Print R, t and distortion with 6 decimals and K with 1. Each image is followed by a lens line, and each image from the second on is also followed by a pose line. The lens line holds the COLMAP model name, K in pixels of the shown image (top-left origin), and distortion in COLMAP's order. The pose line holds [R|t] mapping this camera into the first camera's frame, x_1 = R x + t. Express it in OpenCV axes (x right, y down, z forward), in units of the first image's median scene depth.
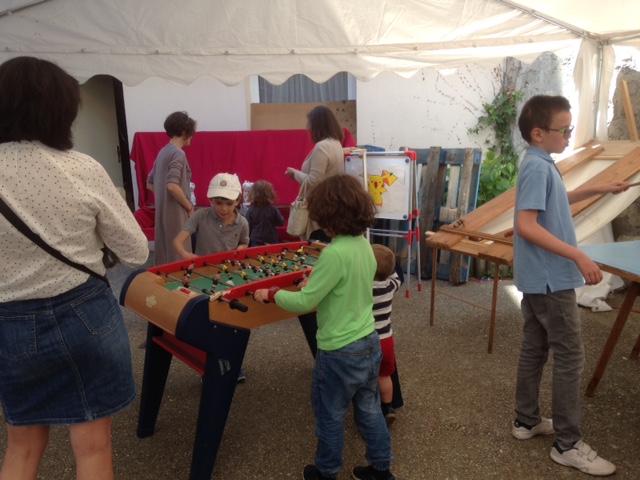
lens RADIAL K [[588.1, 0, 333.6], [0, 588.1, 232.7], [0, 0, 1]] dist [0.222228, -0.274590]
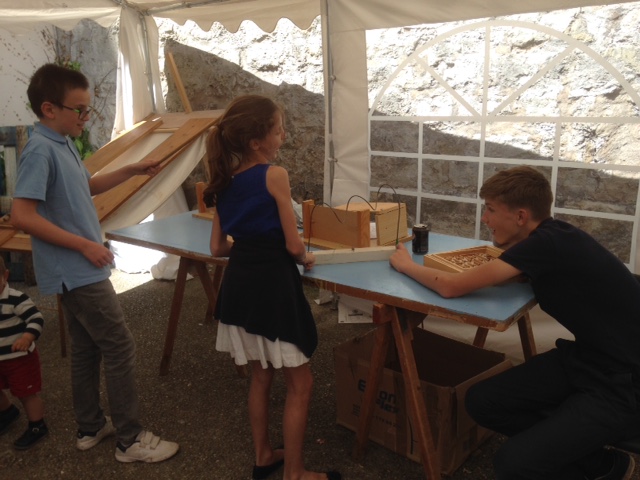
lens RADIAL K [[589.0, 0, 327.4], [0, 589.0, 238.2], [0, 0, 1]] dist [0.176151, -0.266645]
pose [[0.815488, -0.163164, 0.555299, 0.104427], [0.133833, 0.986597, 0.093351, -0.004936], [-0.563088, -0.001810, 0.826395, 0.036565]]
